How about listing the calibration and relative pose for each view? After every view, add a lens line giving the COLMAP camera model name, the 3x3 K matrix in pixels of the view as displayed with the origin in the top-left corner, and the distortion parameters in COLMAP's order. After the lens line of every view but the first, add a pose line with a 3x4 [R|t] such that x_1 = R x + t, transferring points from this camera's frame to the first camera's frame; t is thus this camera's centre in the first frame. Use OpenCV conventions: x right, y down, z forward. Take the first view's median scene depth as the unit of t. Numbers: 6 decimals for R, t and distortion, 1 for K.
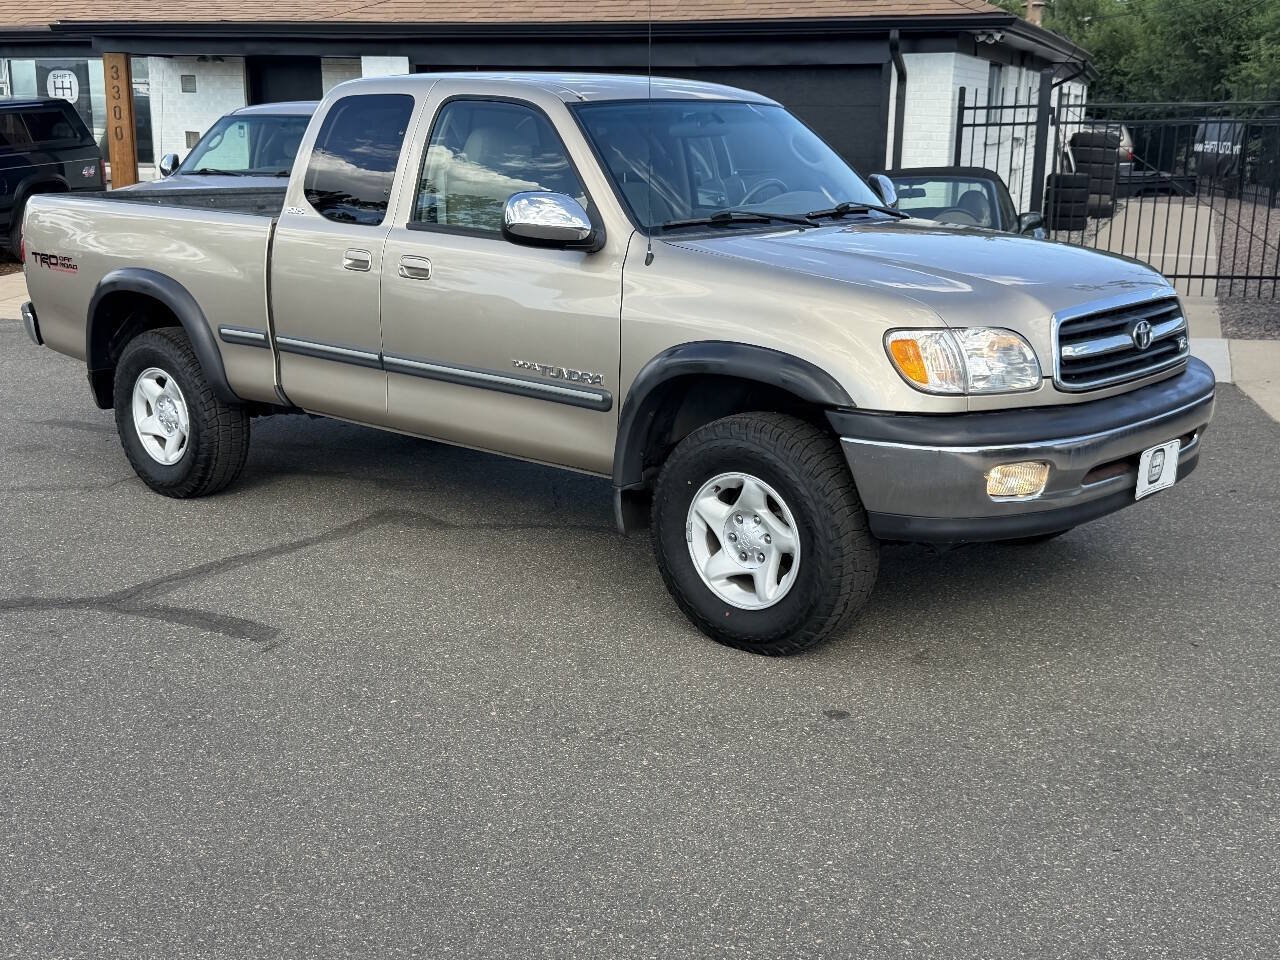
lens RADIAL K [[1481.6, 0, 635.1], [0, 1481.6, 481.8], [0, 0, 1]] dist [0.205437, -0.492914]
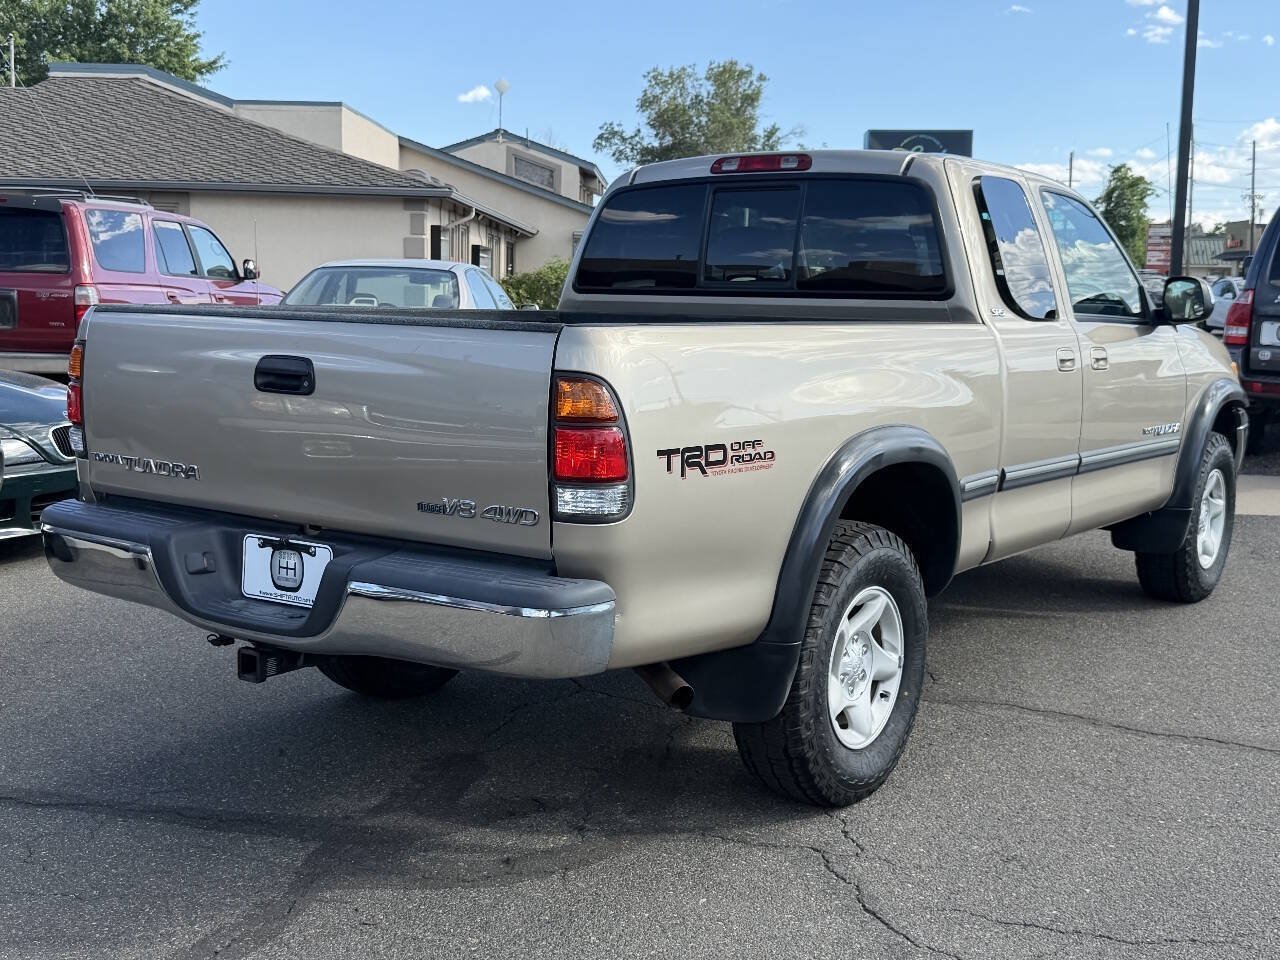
lens RADIAL K [[1480.8, 0, 638.8], [0, 1480.8, 482.4], [0, 0, 1]] dist [0.209792, -0.504662]
pose [[-0.092120, -0.133916, 0.986702, -1.224558], [0.215078, 0.964848, 0.151030, -0.310540], [-0.972242, 0.226131, -0.060079, 1.528425]]
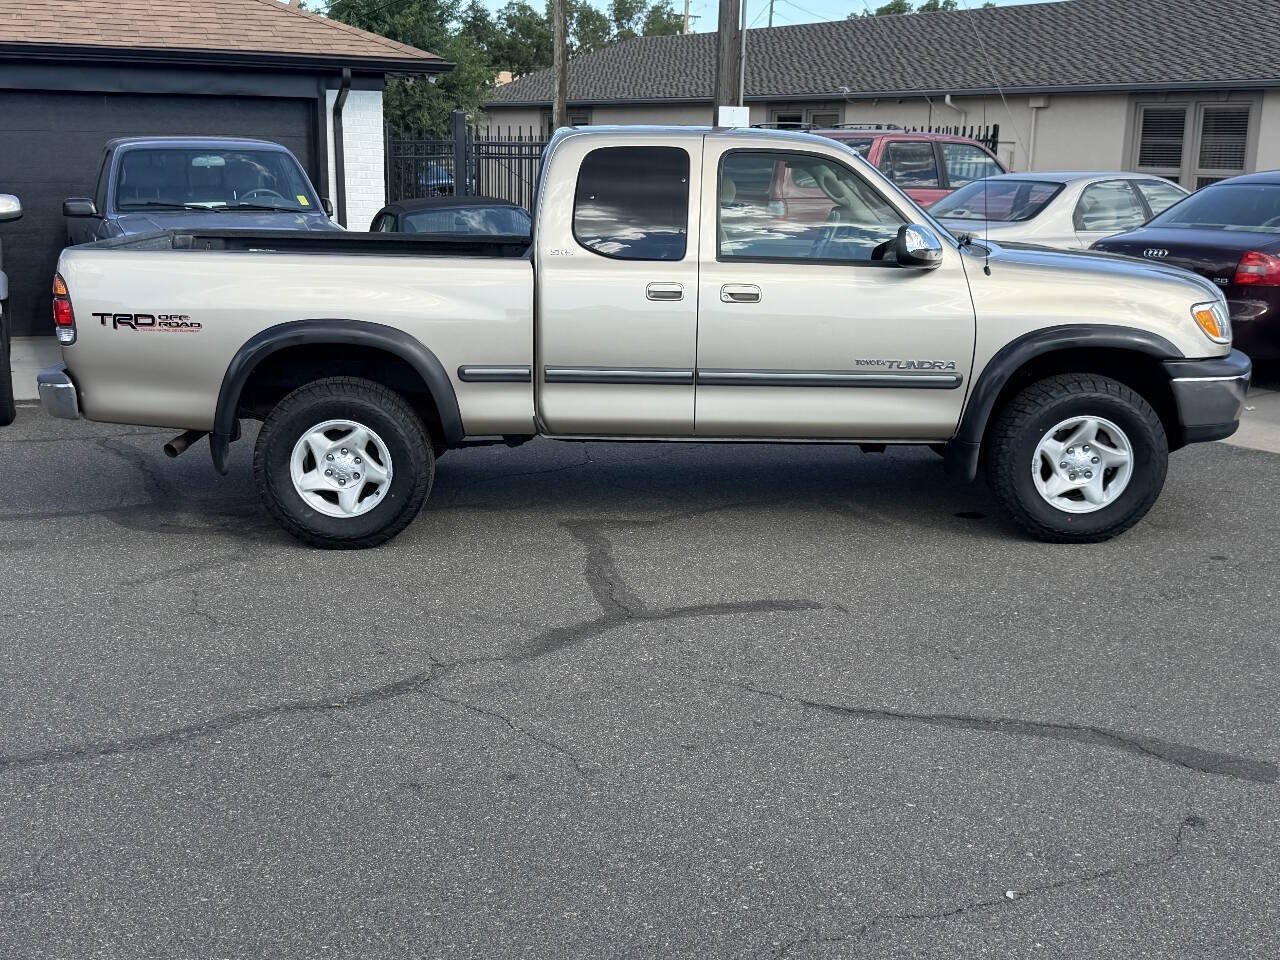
lens RADIAL K [[1480.8, 0, 638.8], [0, 1480.8, 482.4], [0, 0, 1]] dist [0.209792, -0.504662]
pose [[0.737229, -0.144181, 0.660080, -1.124704], [0.151417, 0.987373, 0.046557, -0.069860], [-0.658458, 0.065624, 0.749751, 0.198817]]
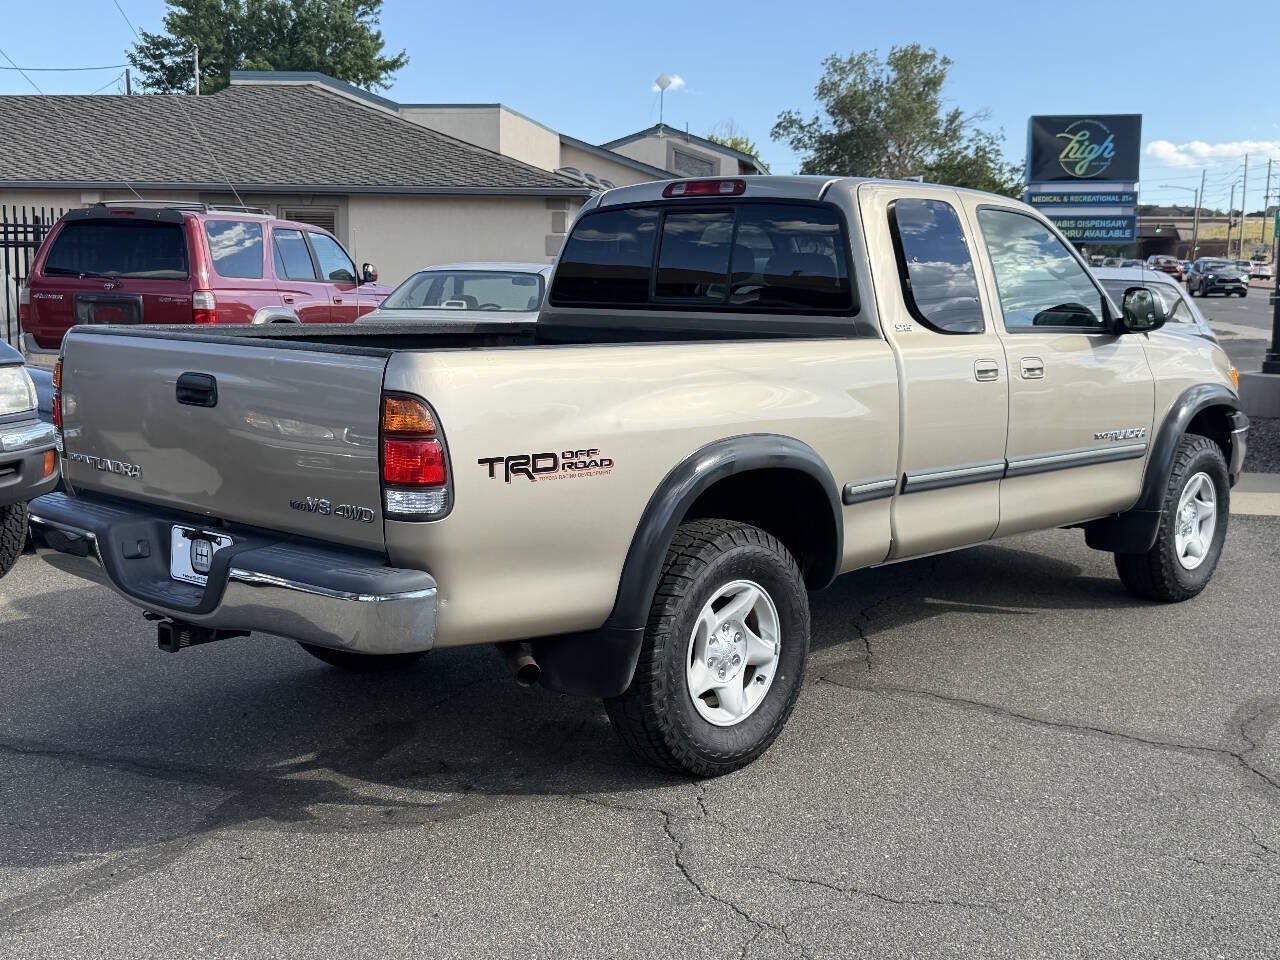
lens RADIAL K [[1481.6, 0, 635.1], [0, 1481.6, 481.8], [0, 0, 1]] dist [0.205437, -0.492914]
pose [[0.036741, -0.141483, 0.989259, -1.324655], [0.223119, 0.966099, 0.129884, -0.293263], [-0.974099, 0.215950, 0.067063, 1.354872]]
